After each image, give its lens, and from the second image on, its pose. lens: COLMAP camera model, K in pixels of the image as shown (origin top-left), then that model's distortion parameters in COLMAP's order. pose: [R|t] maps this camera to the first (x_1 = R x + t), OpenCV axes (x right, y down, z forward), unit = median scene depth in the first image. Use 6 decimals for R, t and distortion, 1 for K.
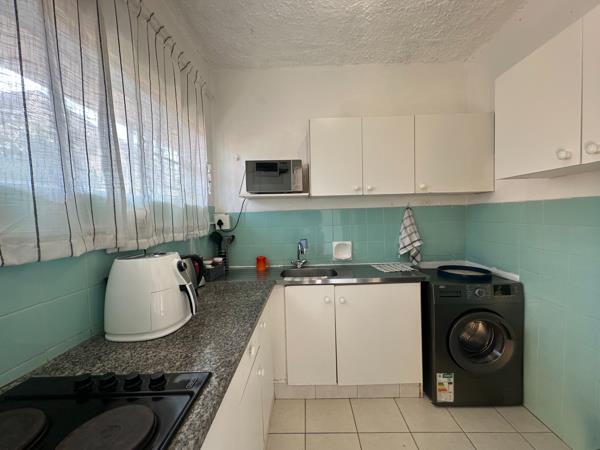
lens RADIAL K [[239.6, 0, 300.0], [0, 239.6, 225.0], [0, 0, 1]] dist [-0.000481, 0.000327]
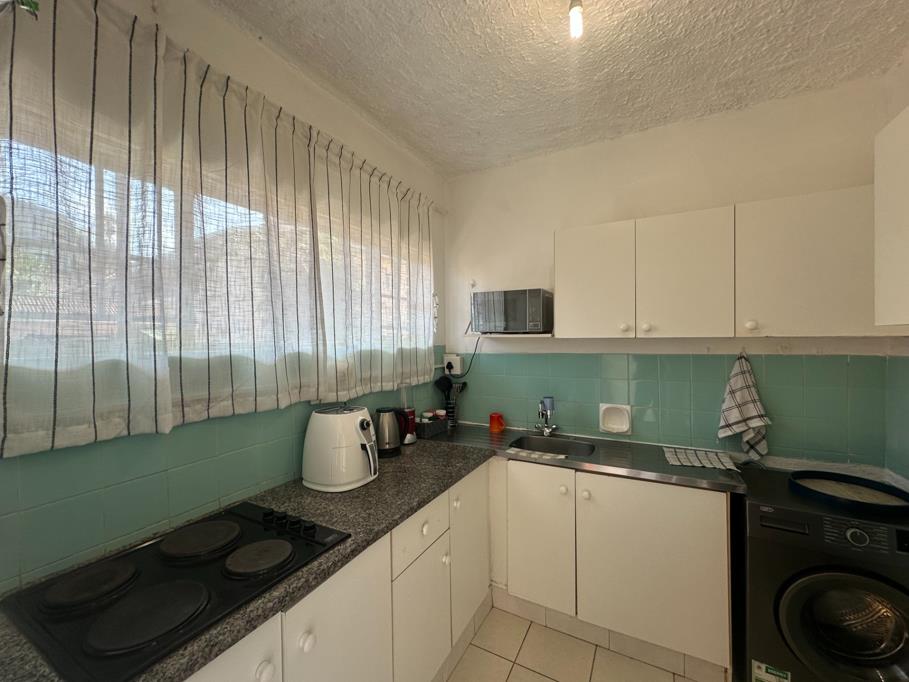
lens RADIAL K [[363.0, 0, 454.5], [0, 363.0, 341.0], [0, 0, 1]] dist [-0.000481, 0.000327]
pose [[0.888944, 0.021443, -0.457513, 0.303743], [-0.031583, 0.999396, -0.014526, -0.096172], [0.456925, 0.027363, 0.889084, -0.102721]]
